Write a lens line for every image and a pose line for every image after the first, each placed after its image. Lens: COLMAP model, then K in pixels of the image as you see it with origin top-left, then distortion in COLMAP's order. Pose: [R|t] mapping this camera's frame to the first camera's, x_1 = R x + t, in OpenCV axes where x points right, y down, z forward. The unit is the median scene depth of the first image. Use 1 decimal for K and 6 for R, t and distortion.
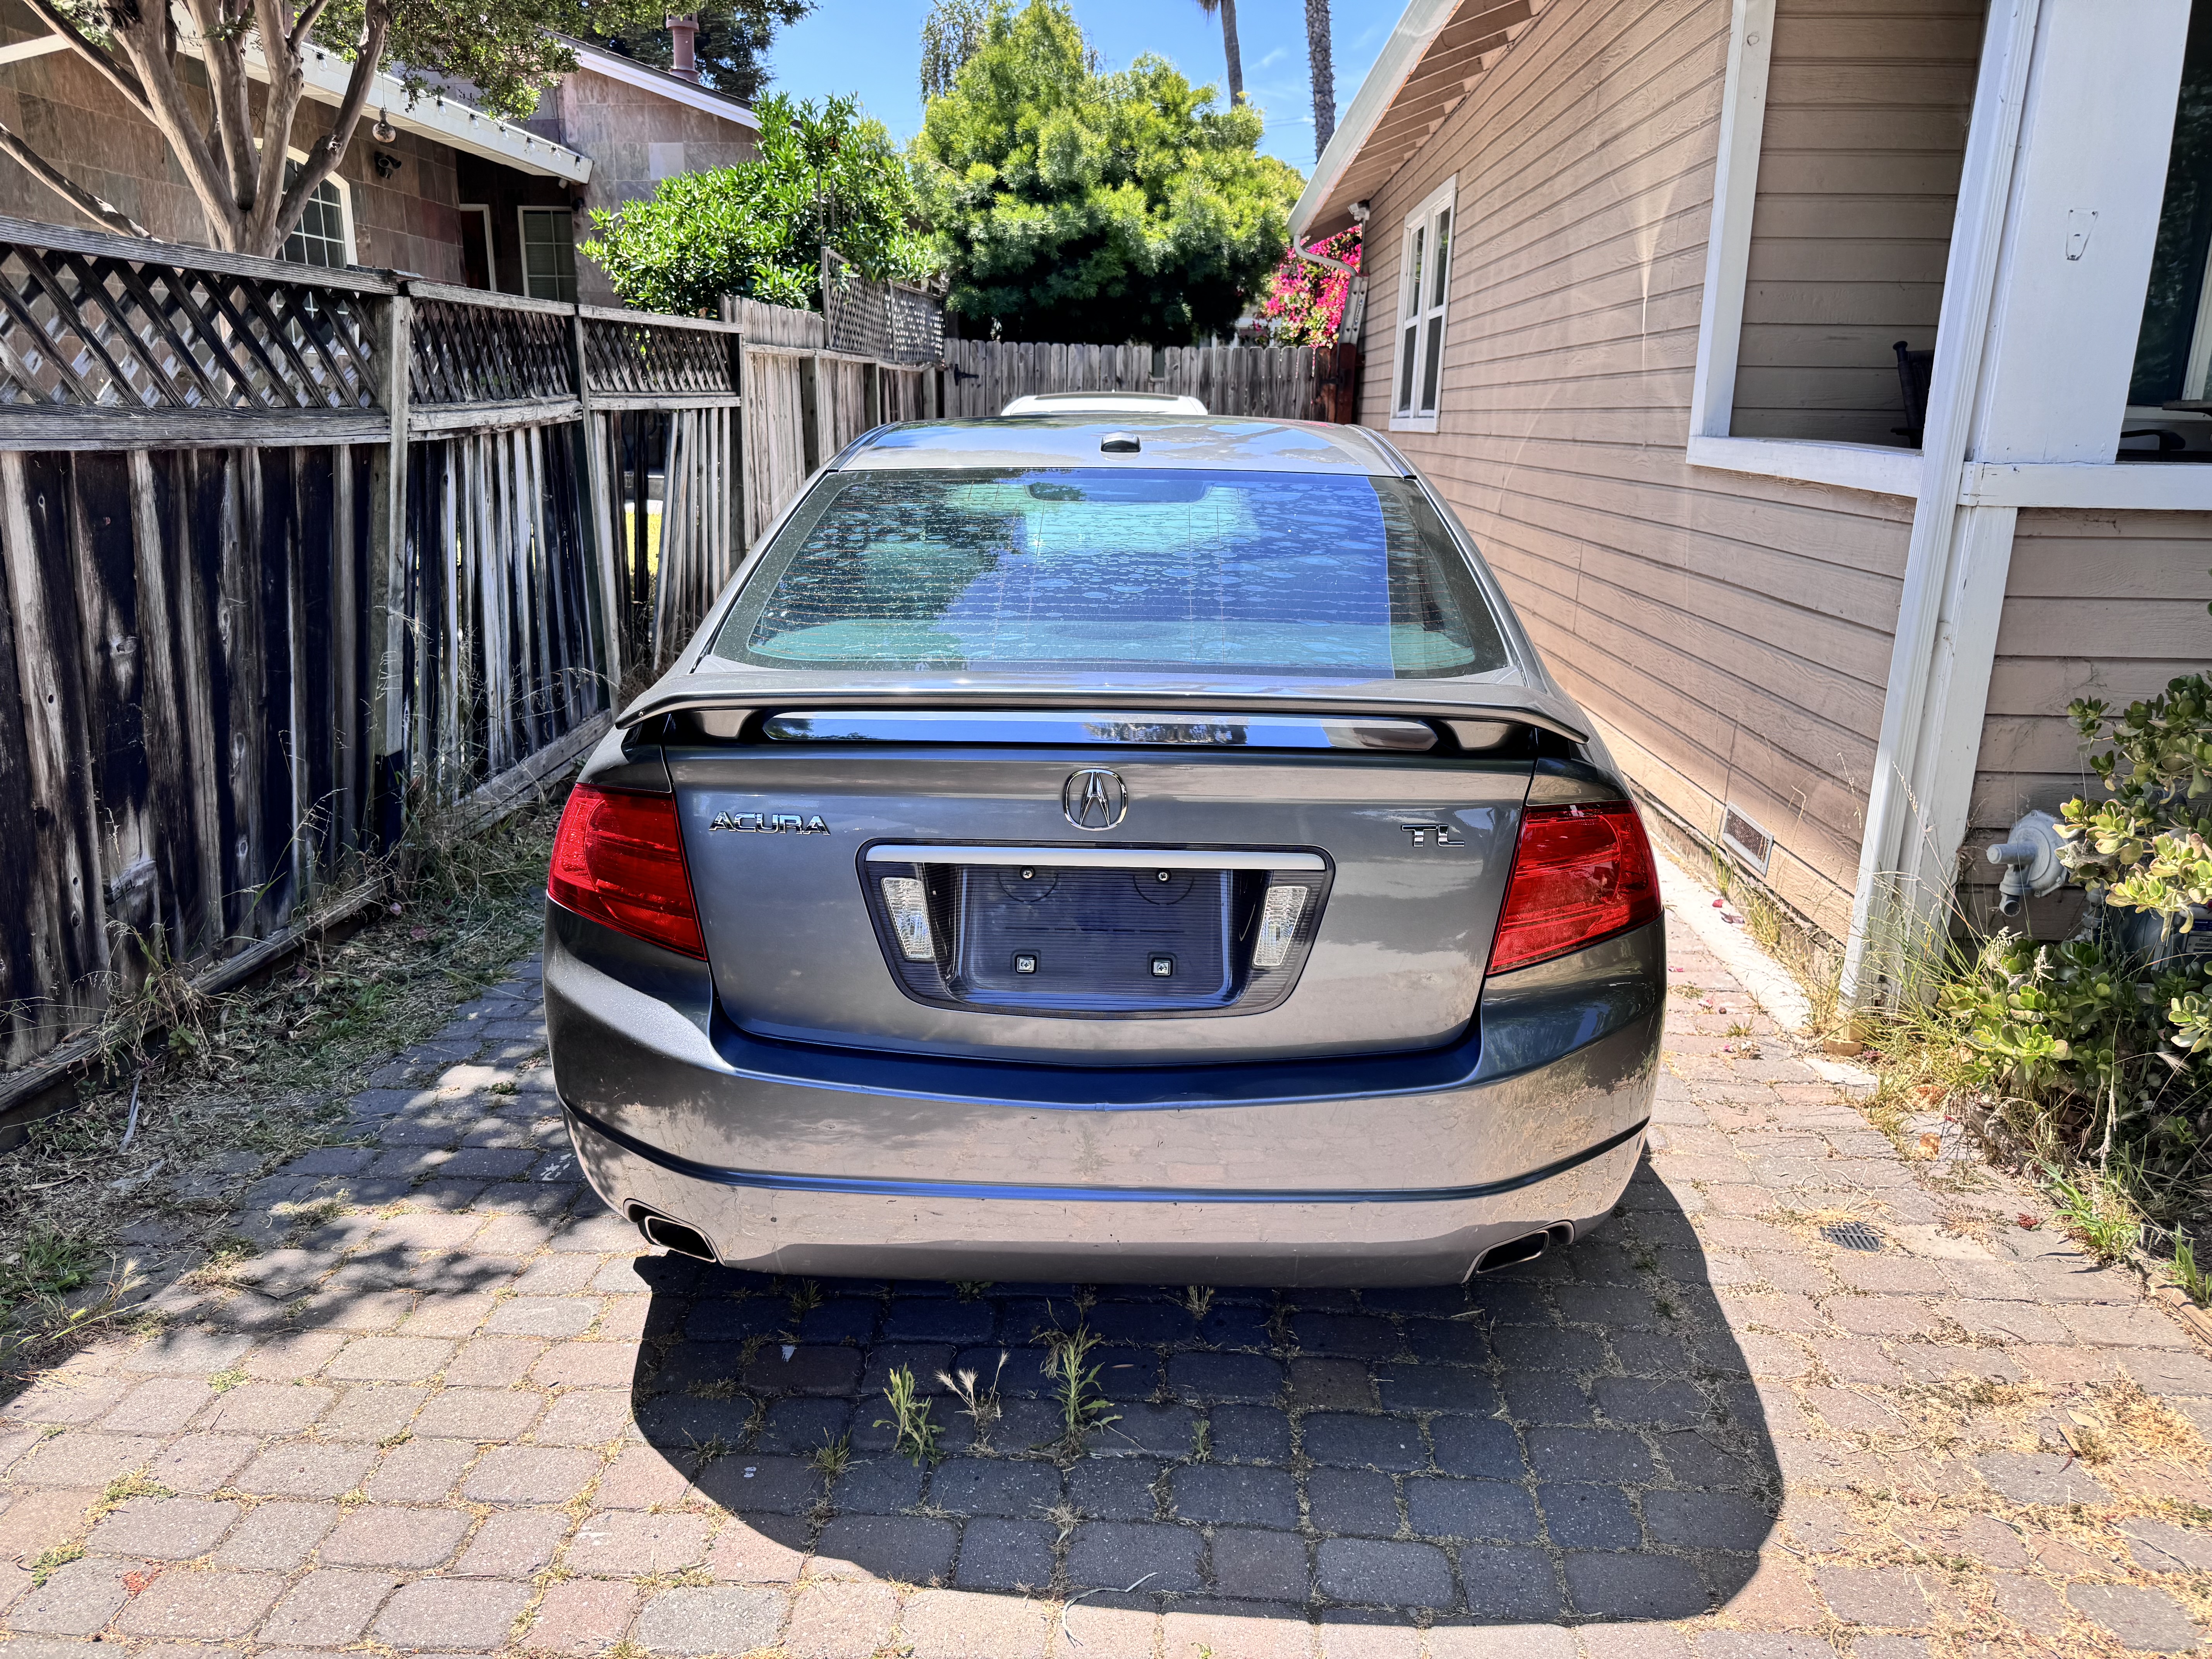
lens RADIAL K [[1520.7, 0, 1105.4], [0, 1520.7, 833.6], [0, 0, 1]] dist [0.031075, -0.041153]
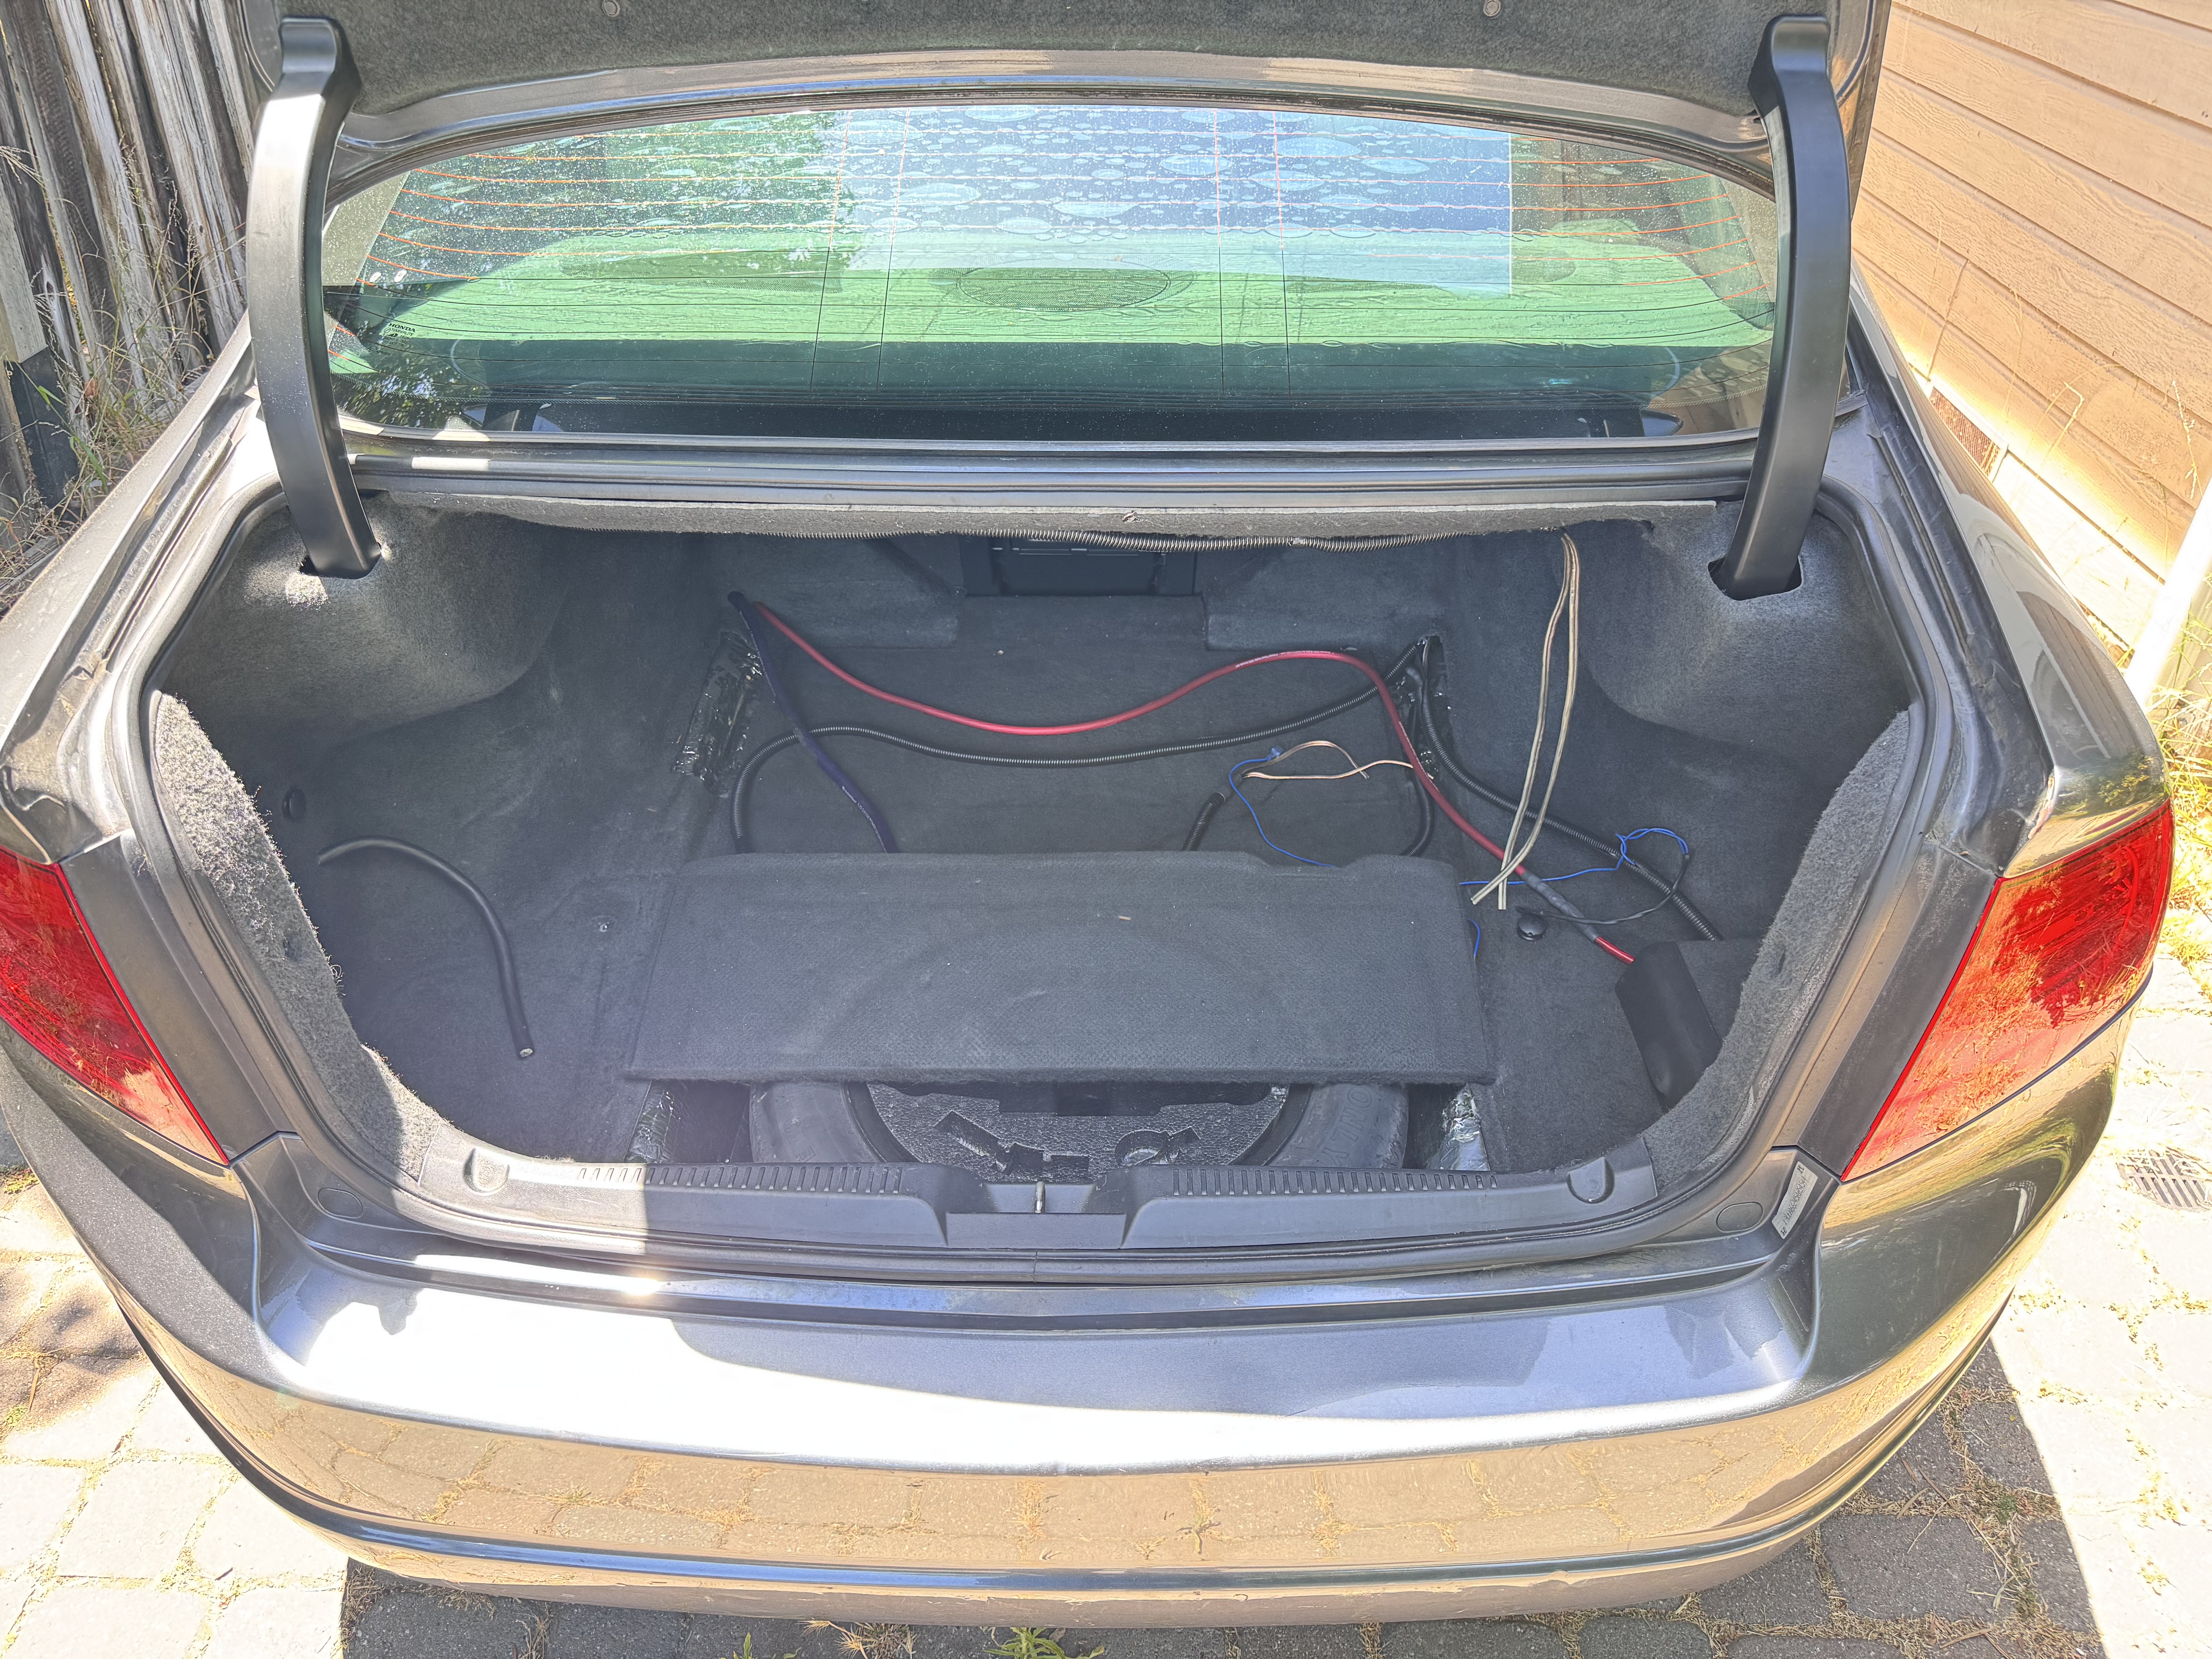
lens RADIAL K [[1520.7, 0, 1103.8], [0, 1520.7, 829.9], [0, 0, 1]] dist [0.031075, -0.041153]
pose [[0.999805, -0.018348, 0.007324, 0.011508], [0.014640, 0.937040, 0.348915, -0.143791], [-0.013264, -0.348740, 0.937126, 0.463492]]
